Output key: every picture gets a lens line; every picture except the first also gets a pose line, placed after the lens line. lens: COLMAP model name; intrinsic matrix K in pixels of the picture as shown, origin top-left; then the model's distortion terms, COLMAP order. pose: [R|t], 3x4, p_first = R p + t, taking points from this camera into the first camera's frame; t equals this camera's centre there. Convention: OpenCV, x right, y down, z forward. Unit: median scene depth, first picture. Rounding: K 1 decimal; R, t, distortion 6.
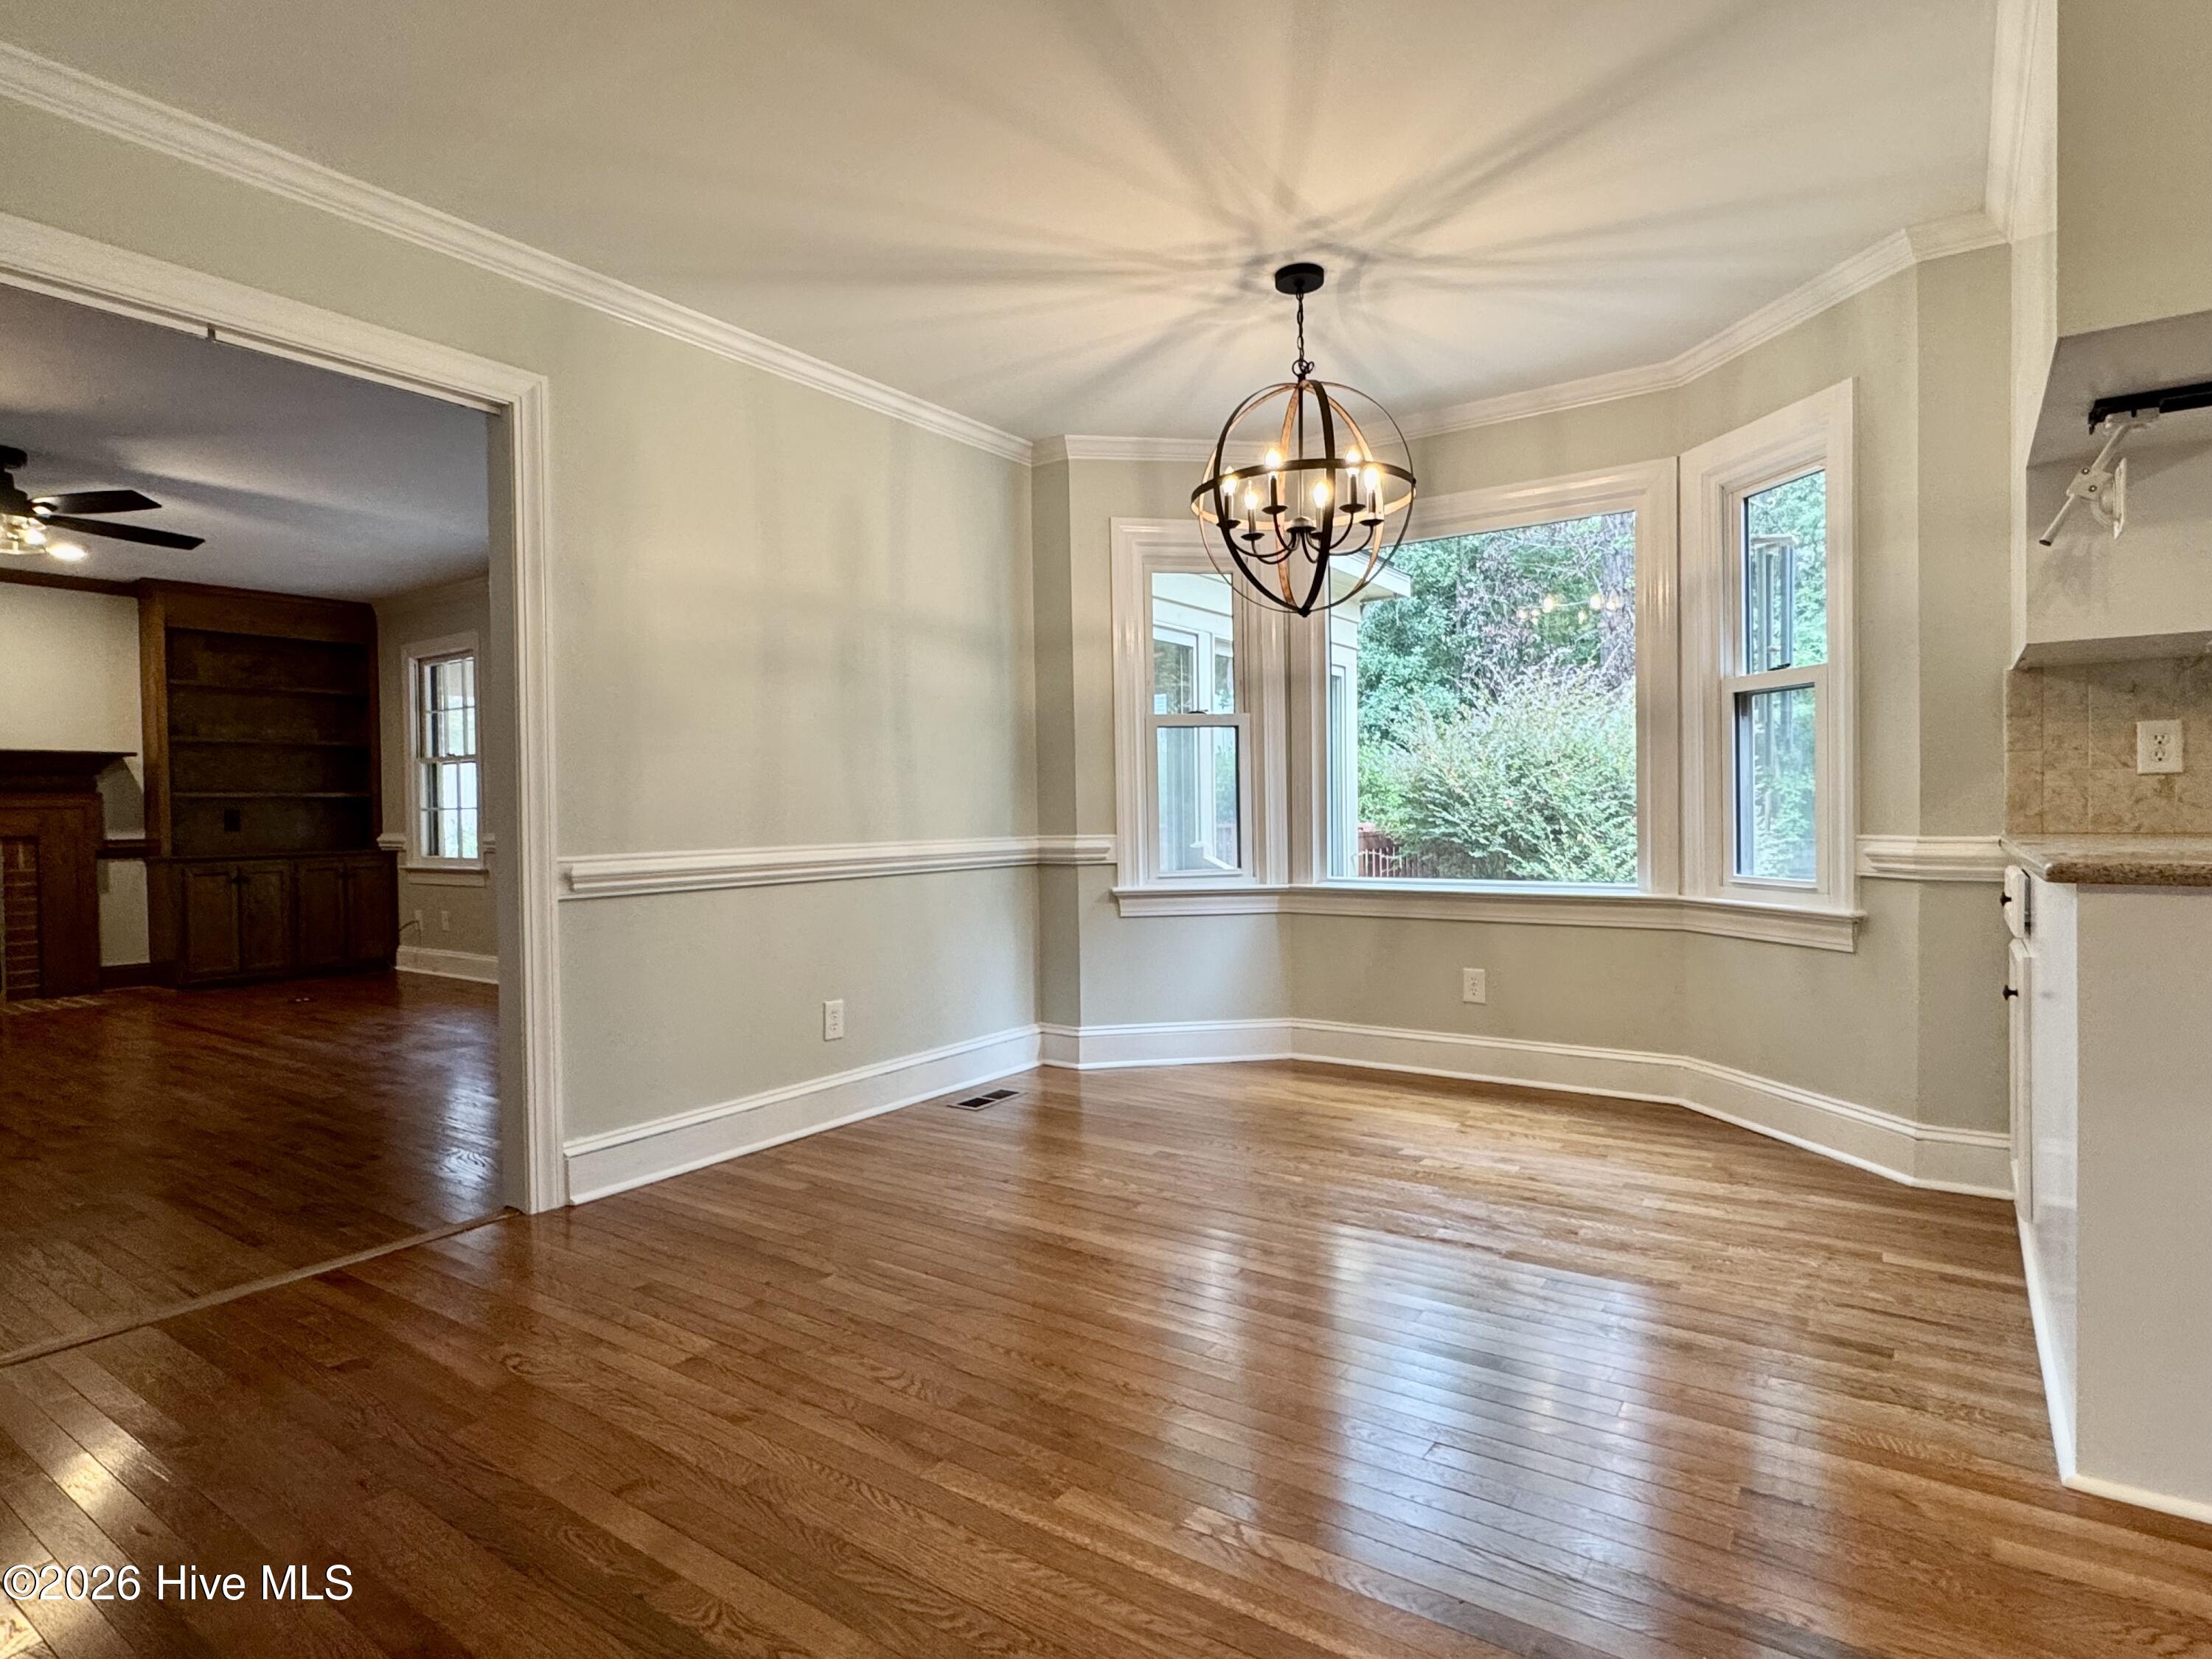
lens RADIAL K [[1175.8, 0, 1109.6], [0, 1175.8, 827.4], [0, 0, 1]] dist [-0.001279, -0.000317]
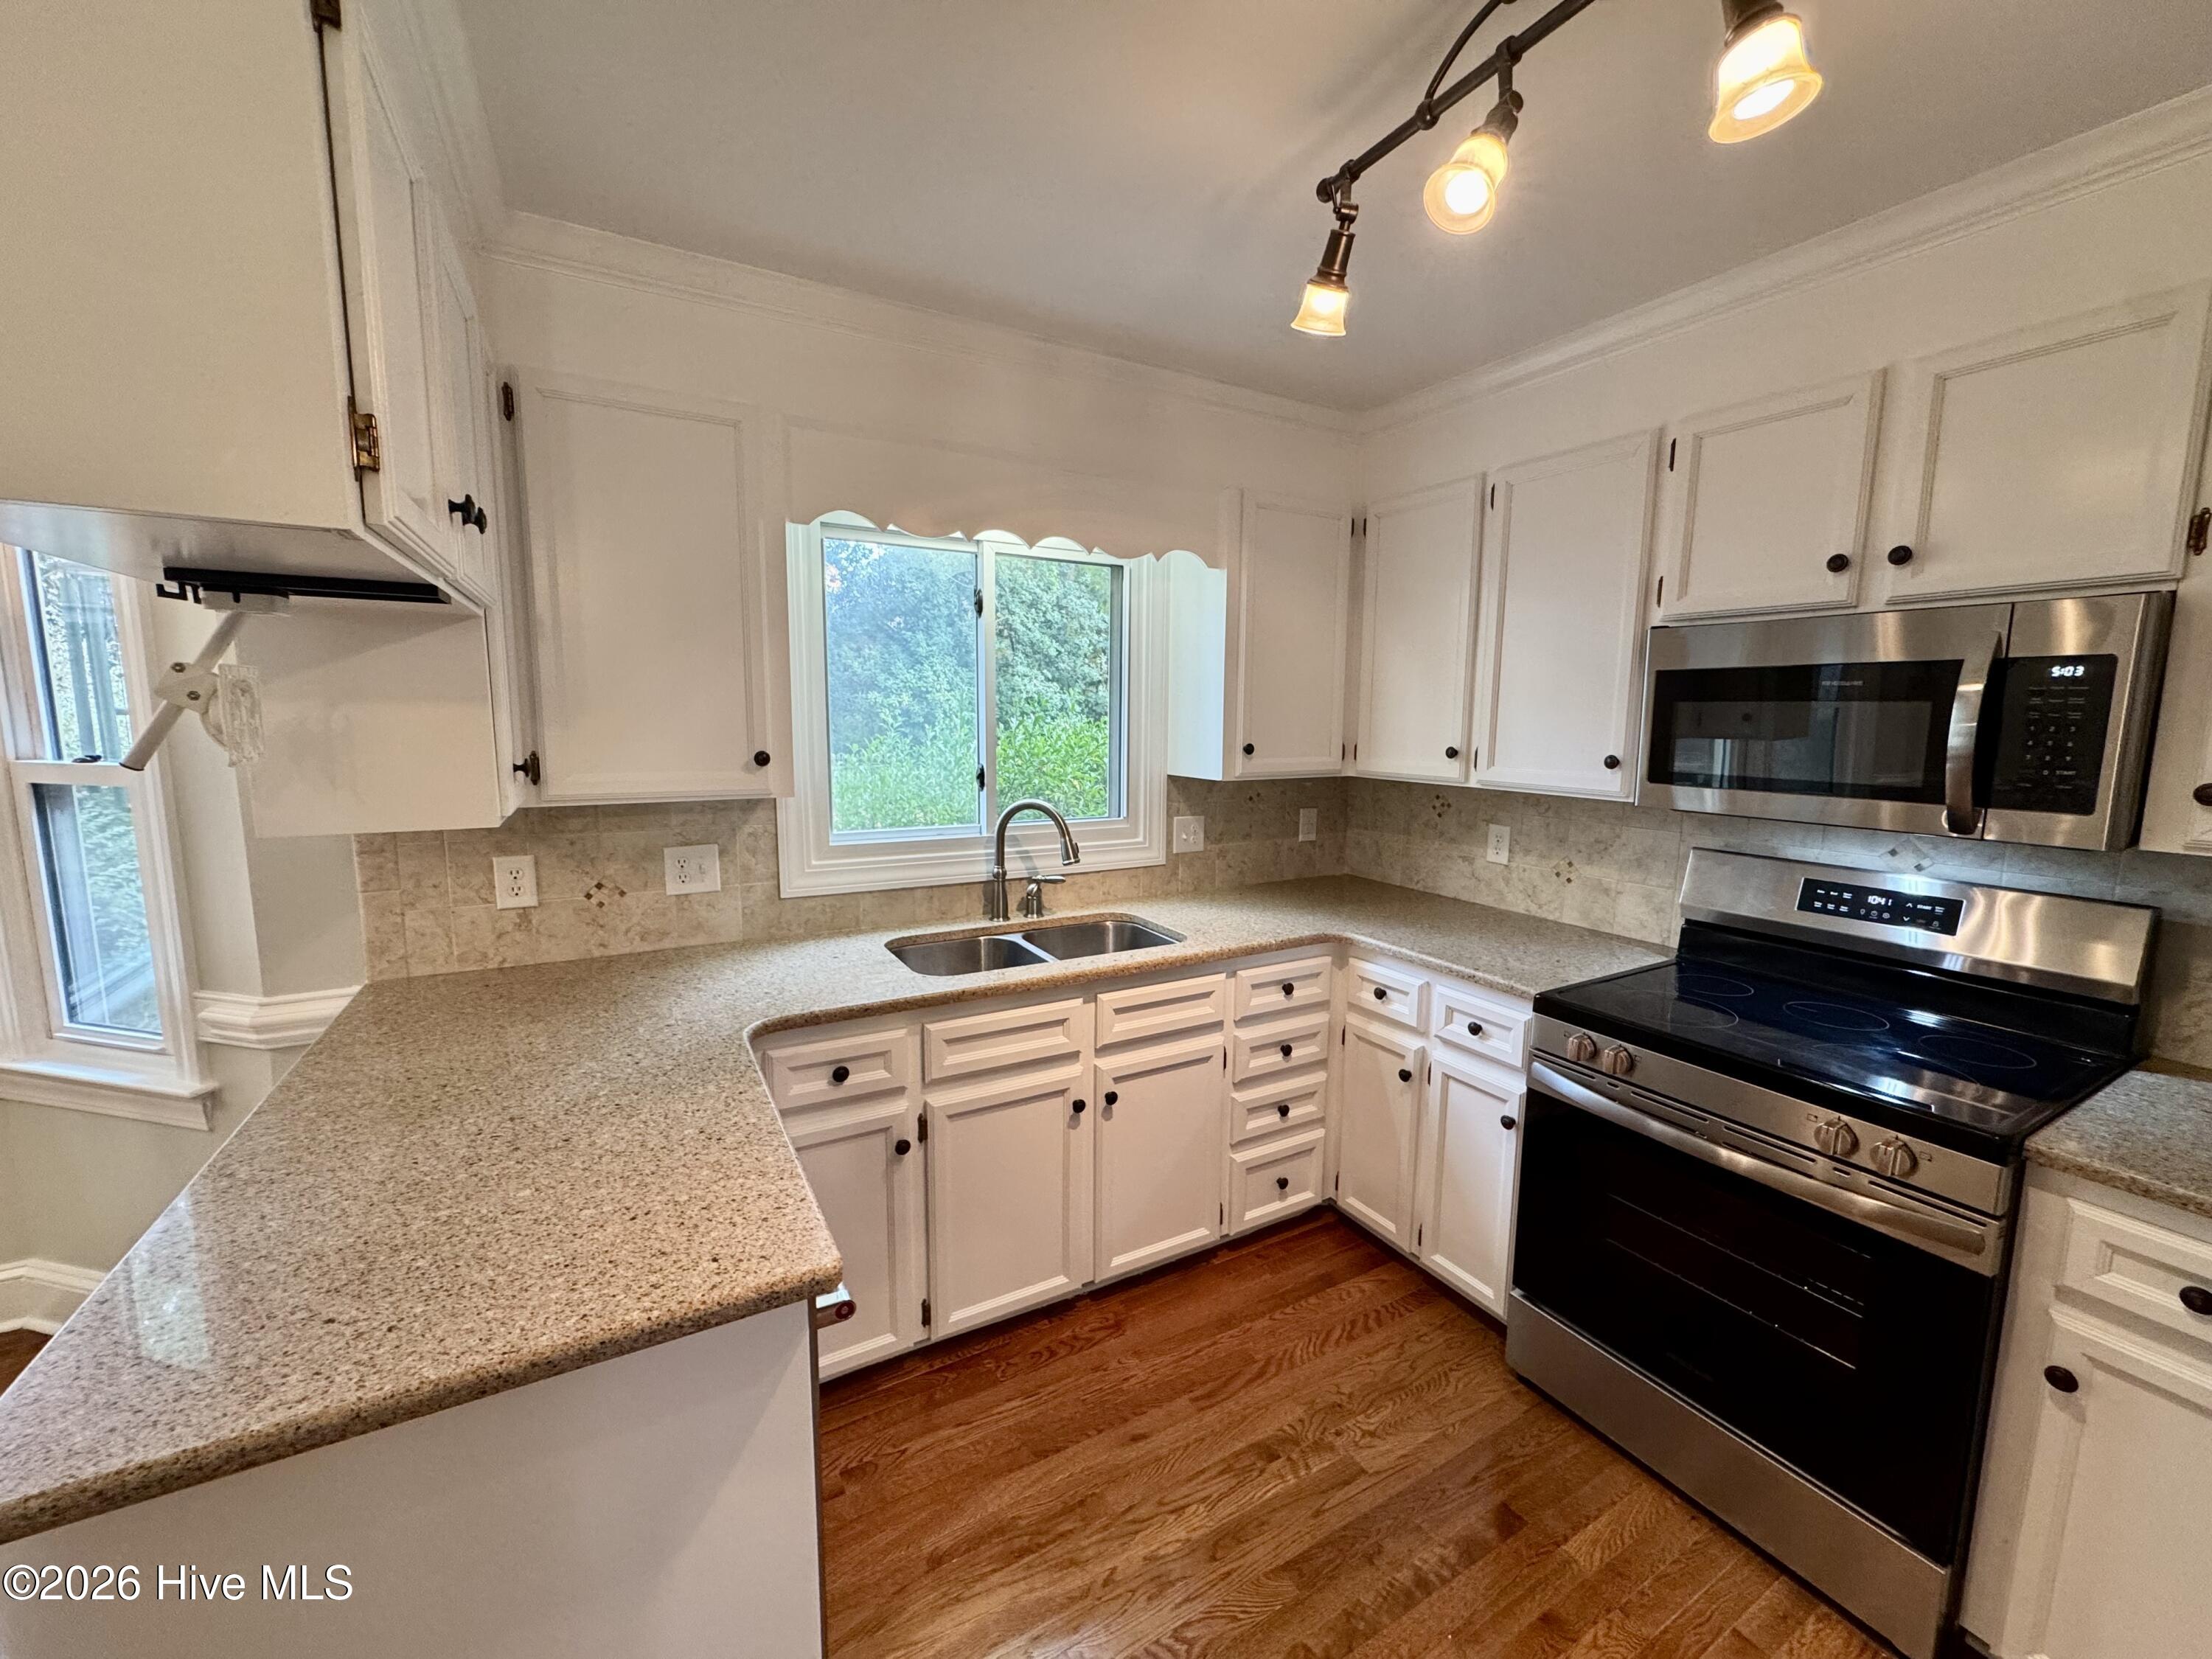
lens RADIAL K [[877.2, 0, 1105.1], [0, 877.2, 825.5], [0, 0, 1]] dist [-0.003782, 0.000879]
pose [[0.428650, -0.096242, 0.898330, 0.353674], [0.001267, 0.994373, 0.105927, -0.156475], [-0.903470, -0.044268, 0.426360, 0.181254]]
